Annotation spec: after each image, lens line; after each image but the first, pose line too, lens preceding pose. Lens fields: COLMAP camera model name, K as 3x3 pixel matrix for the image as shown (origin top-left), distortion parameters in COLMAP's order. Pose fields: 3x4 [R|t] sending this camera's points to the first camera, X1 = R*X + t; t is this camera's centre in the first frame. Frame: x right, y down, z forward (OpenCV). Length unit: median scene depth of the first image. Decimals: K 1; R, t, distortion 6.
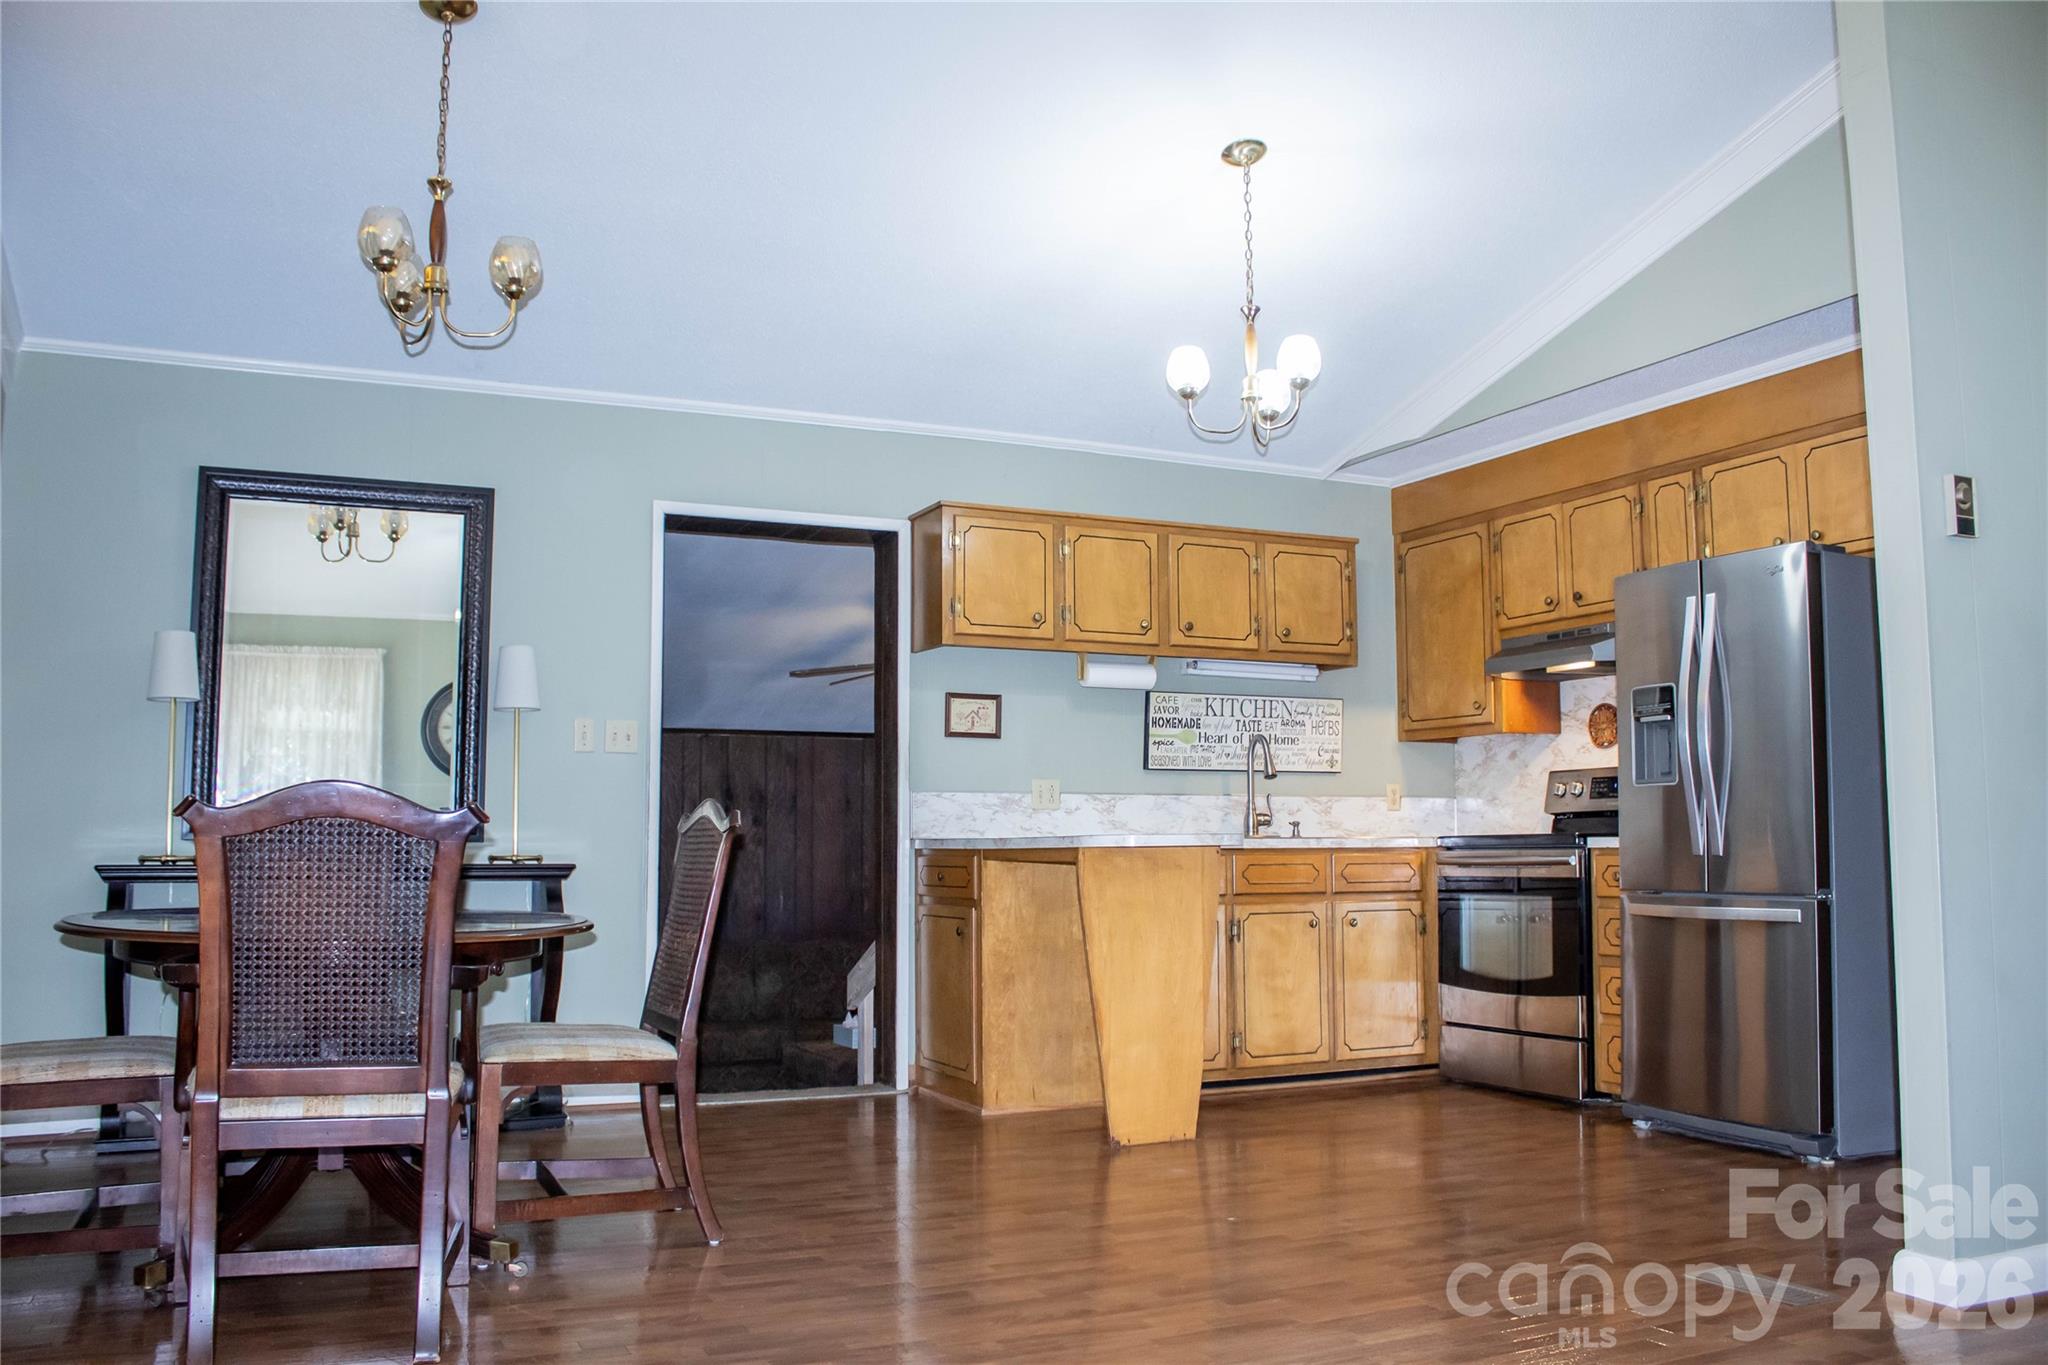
lens RADIAL K [[1686.3, 0, 1035.3], [0, 1686.3, 688.9], [0, 0, 1]] dist [-0.131552, 0.051495]
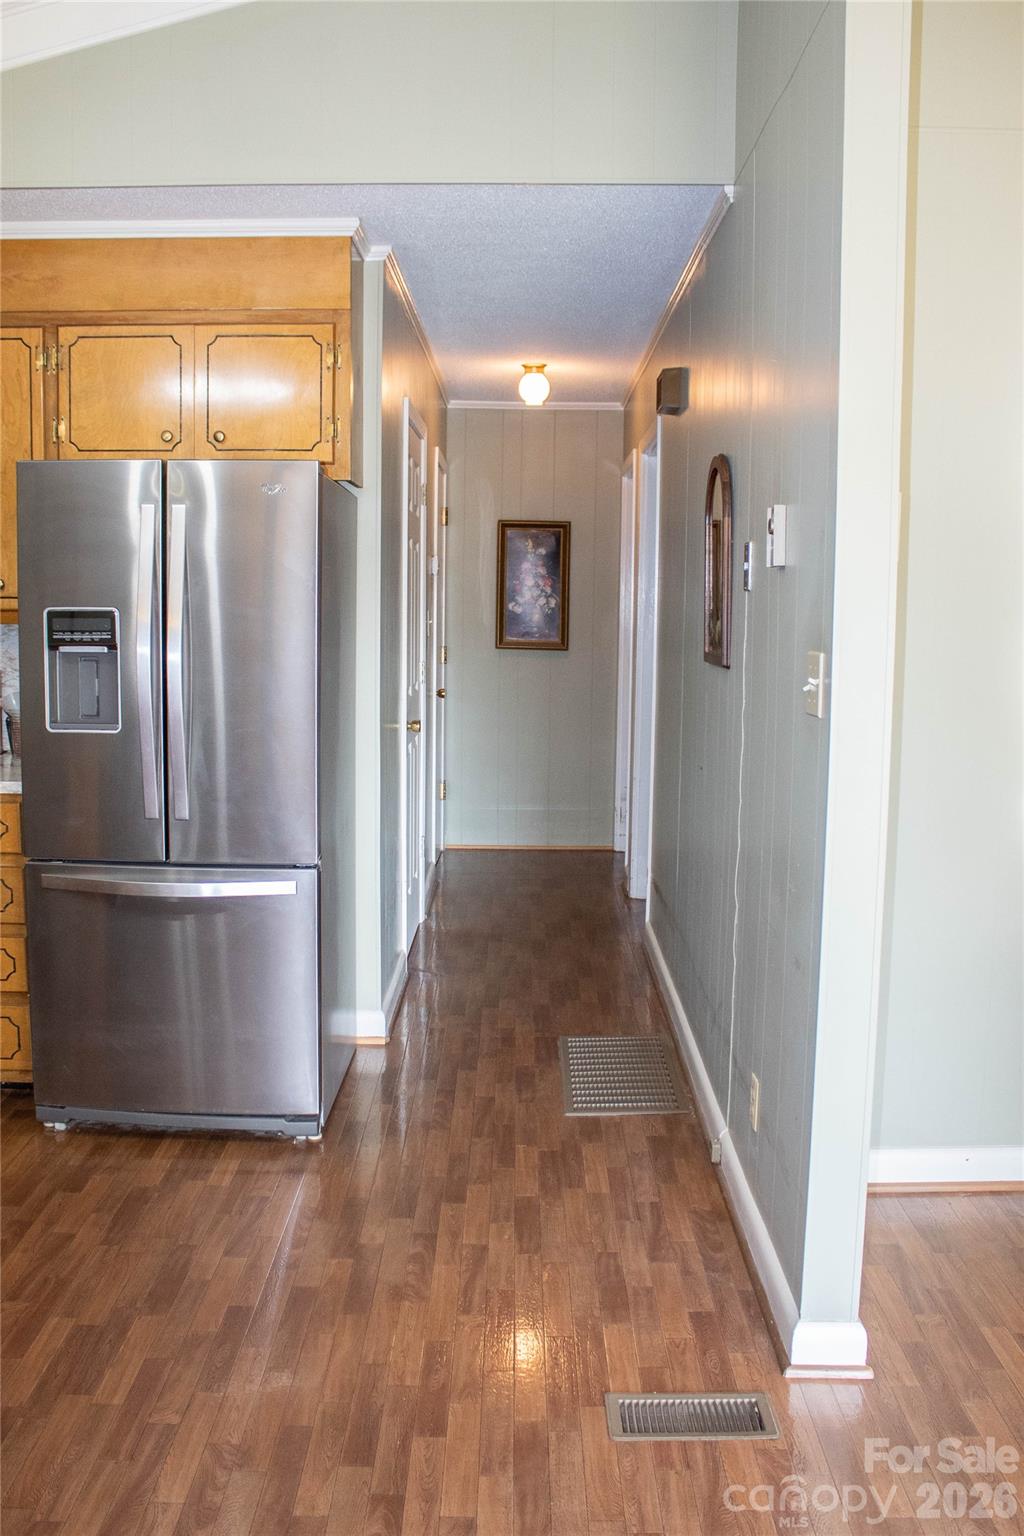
lens RADIAL K [[1344.1, 0, 512.8], [0, 1344.1, 763.6], [0, 0, 1]] dist [-0.131152, 0.015666]
pose [[0.434045, -0.106923, 0.894524, -0.095804], [-0.096398, 0.981719, 0.164120, -0.044066], [-0.895719, -0.157465, 0.415803, 0.443462]]
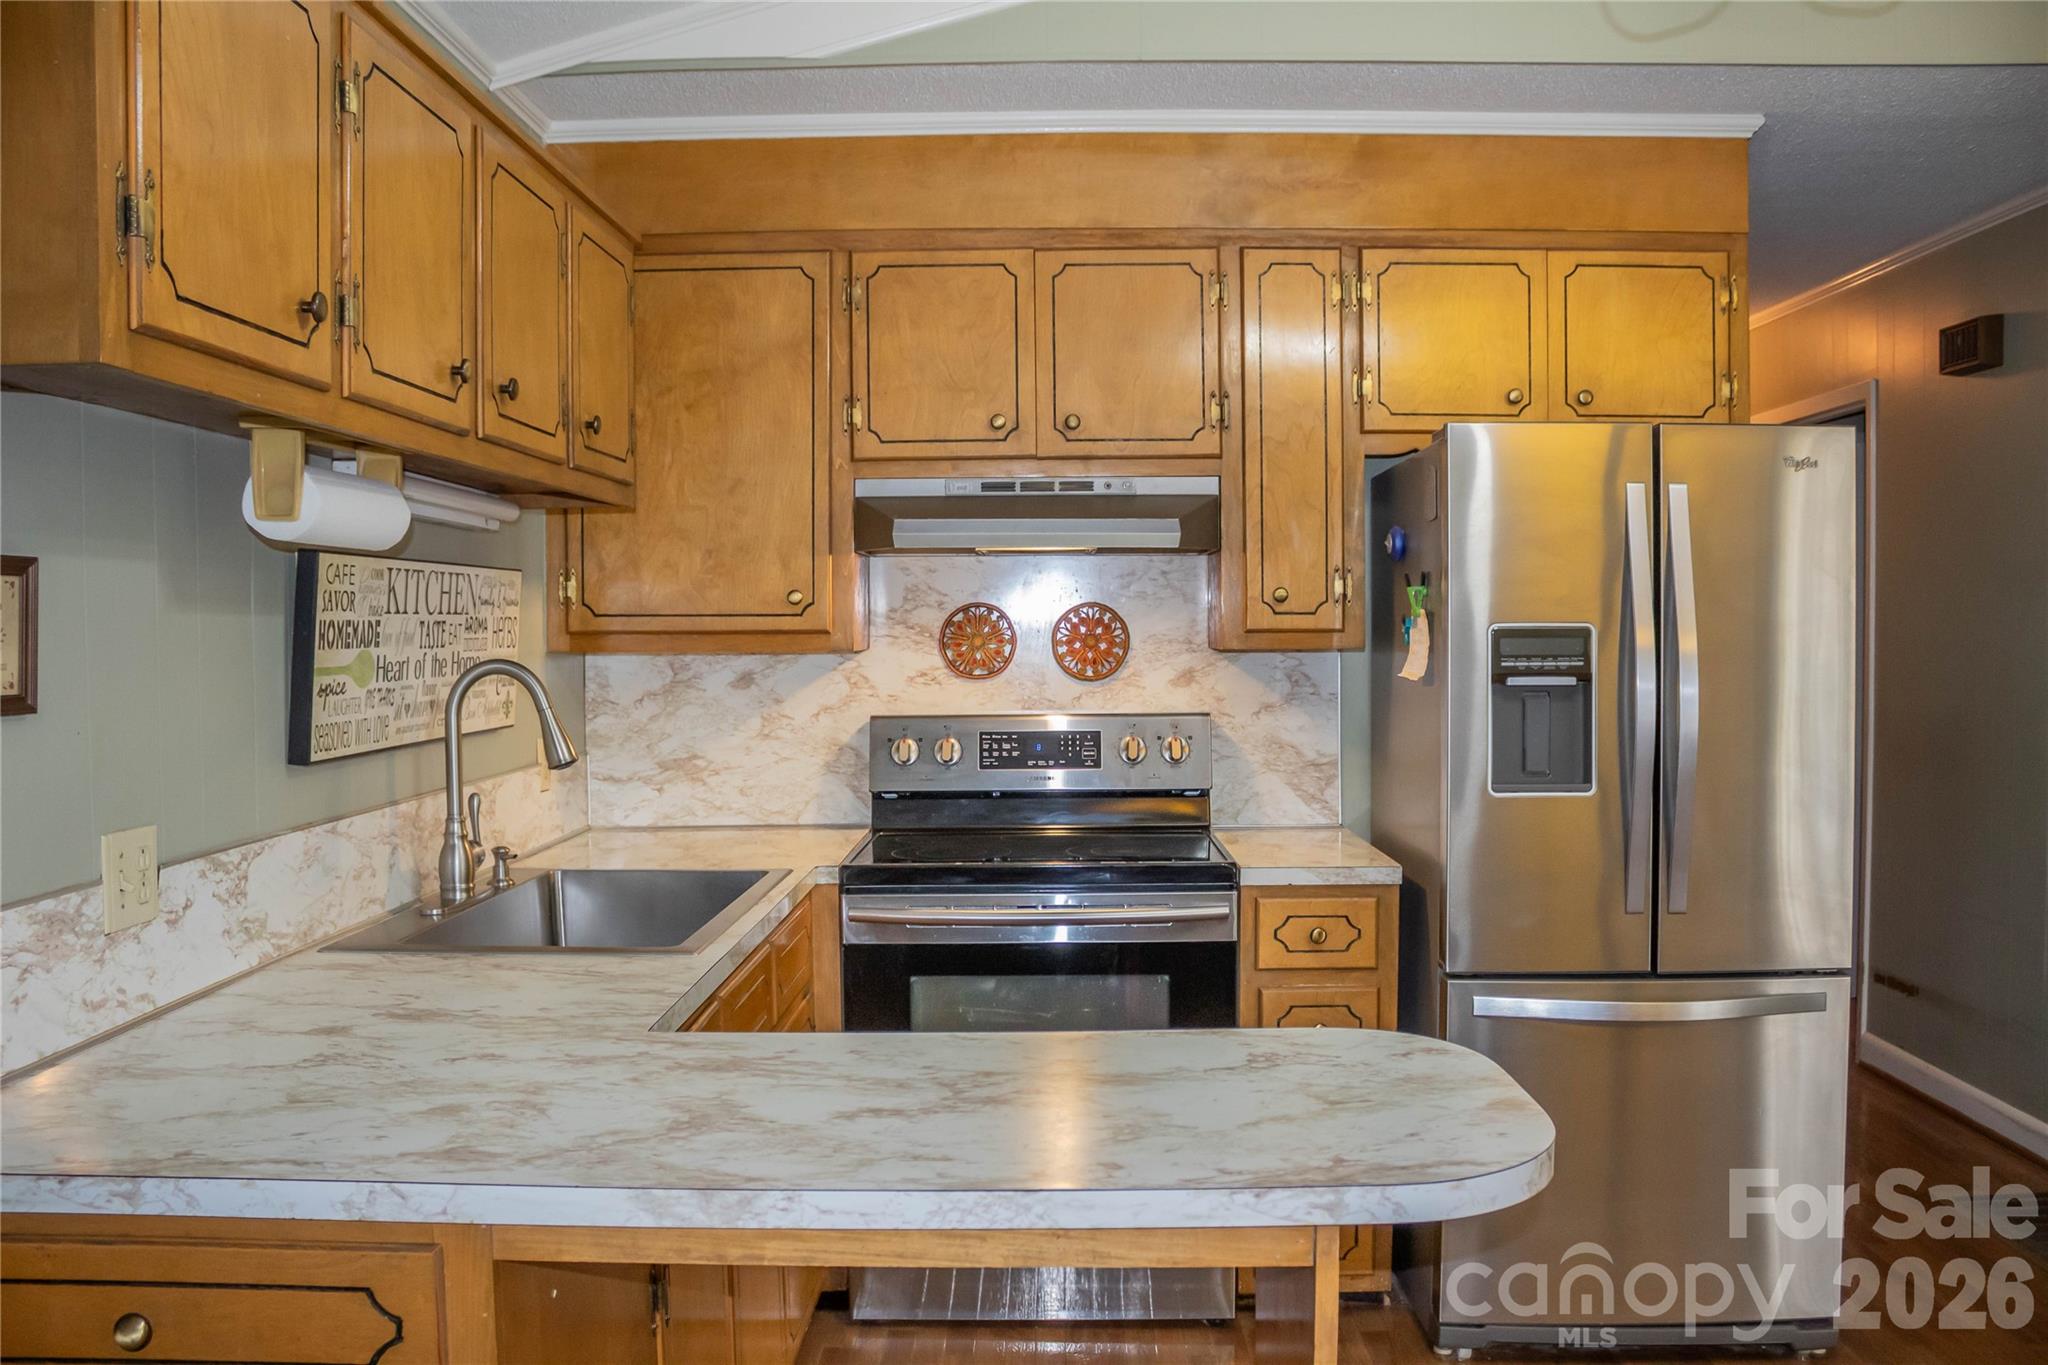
lens RADIAL K [[1686.3, 0, 1008.1], [0, 1686.3, 683.4], [0, 0, 1]] dist [-0.131552, 0.051495]
pose [[0.454012, -0.030663, 0.890468, -0.191500], [-0.077788, 0.994227, 0.073897, -0.008305], [-0.887594, -0.102818, 0.449006, 0.745848]]
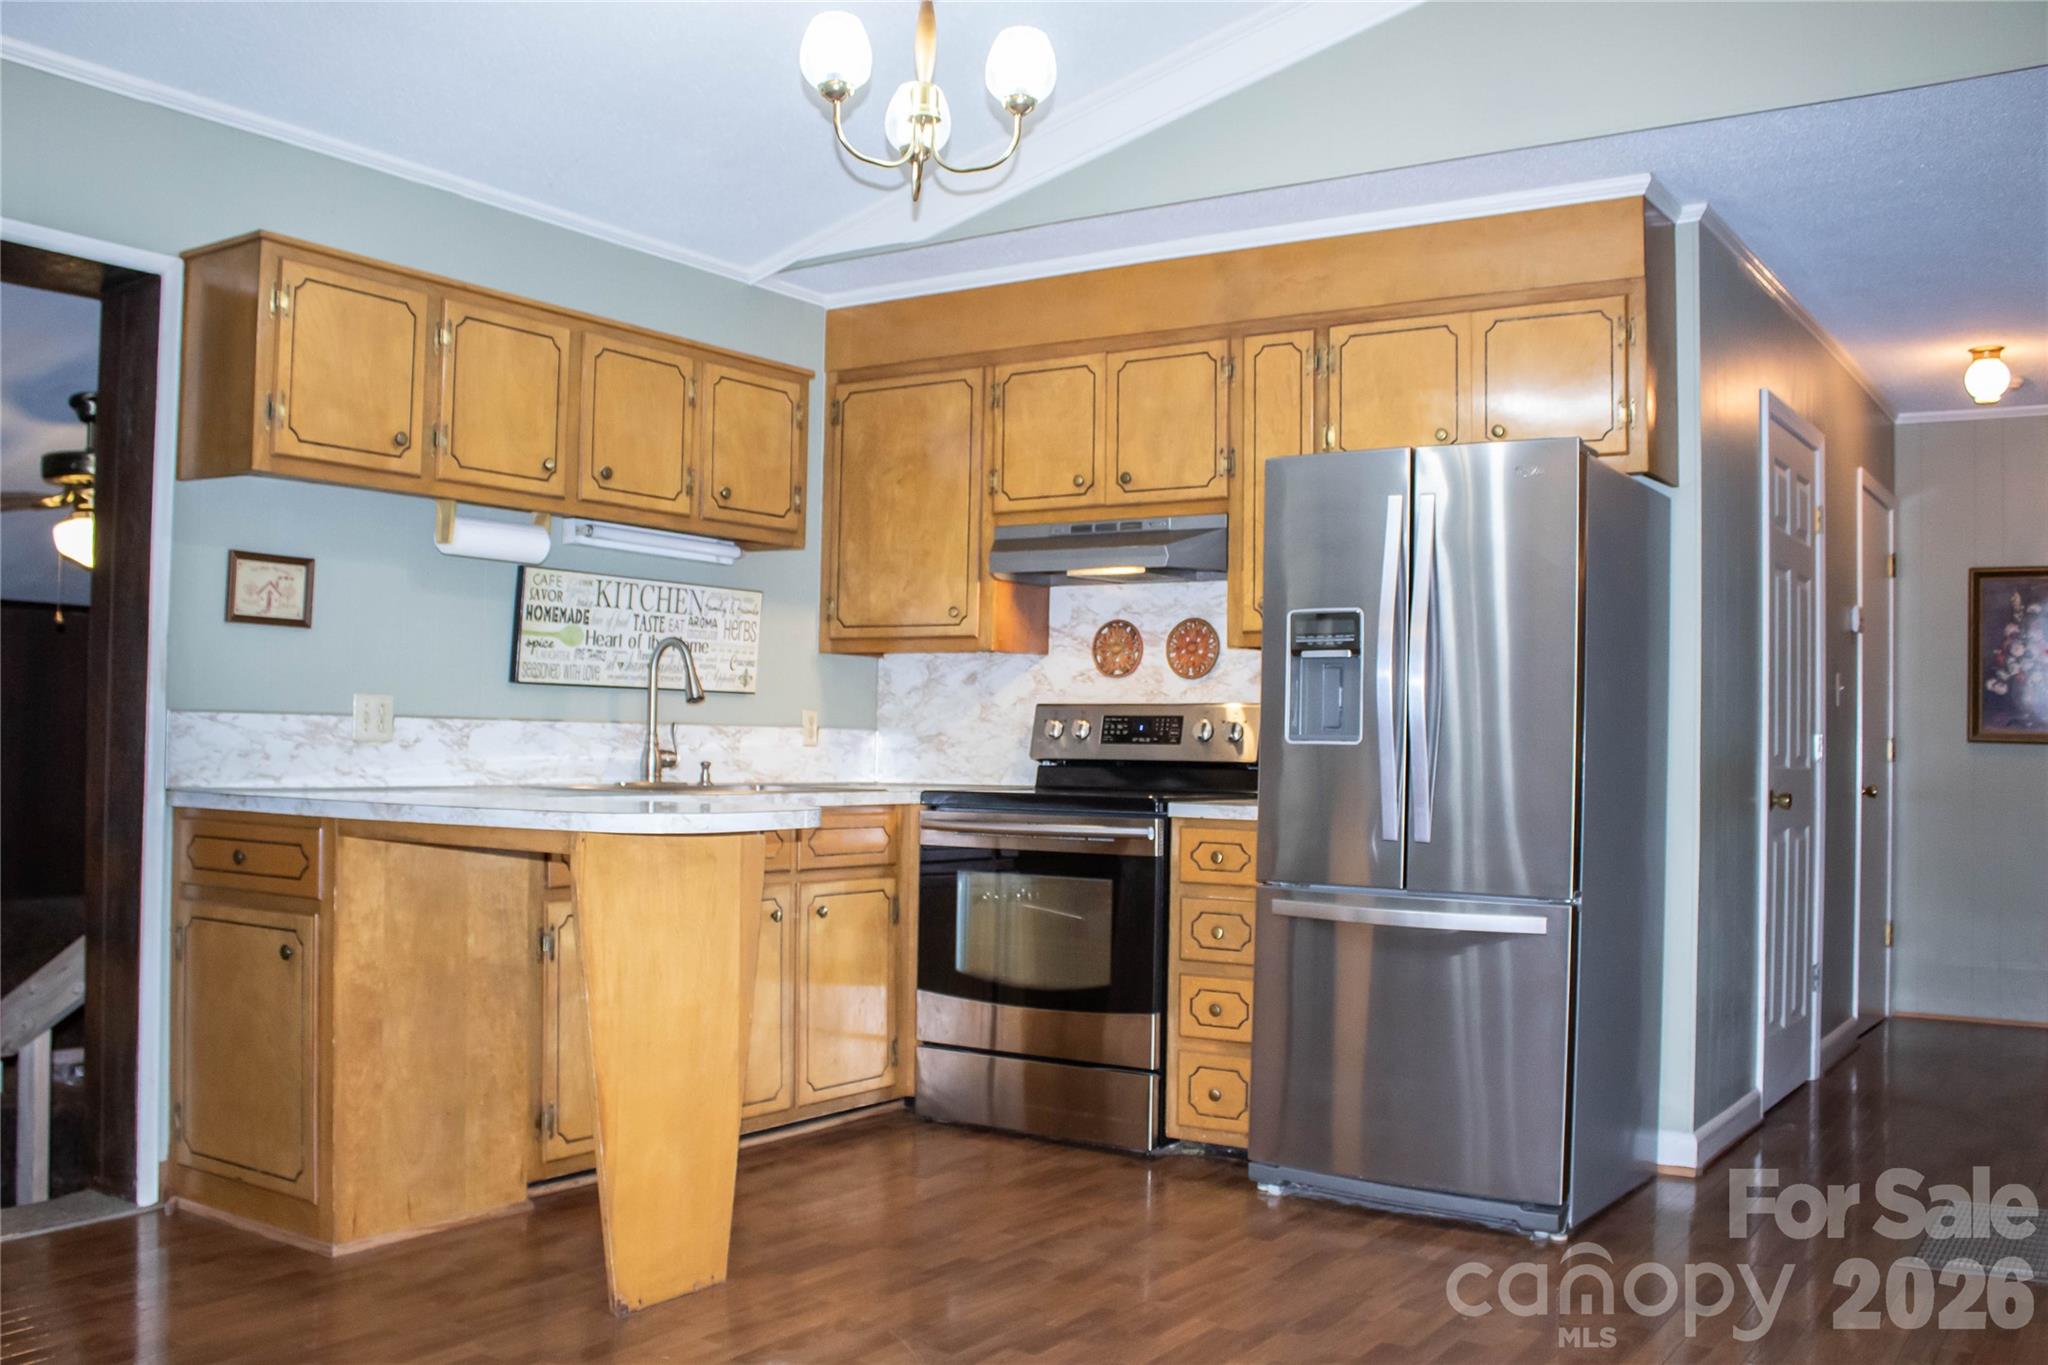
lens RADIAL K [[1835.9, 0, 1011.4], [0, 1835.9, 687.7], [0, 0, 1]] dist [-0.152329, 0.095662]
pose [[0.863209, 0.032278, 0.503814, -0.133541], [-0.066217, 0.996571, 0.049605, 0.001185], [-0.500486, -0.076180, 0.862386, 0.297517]]
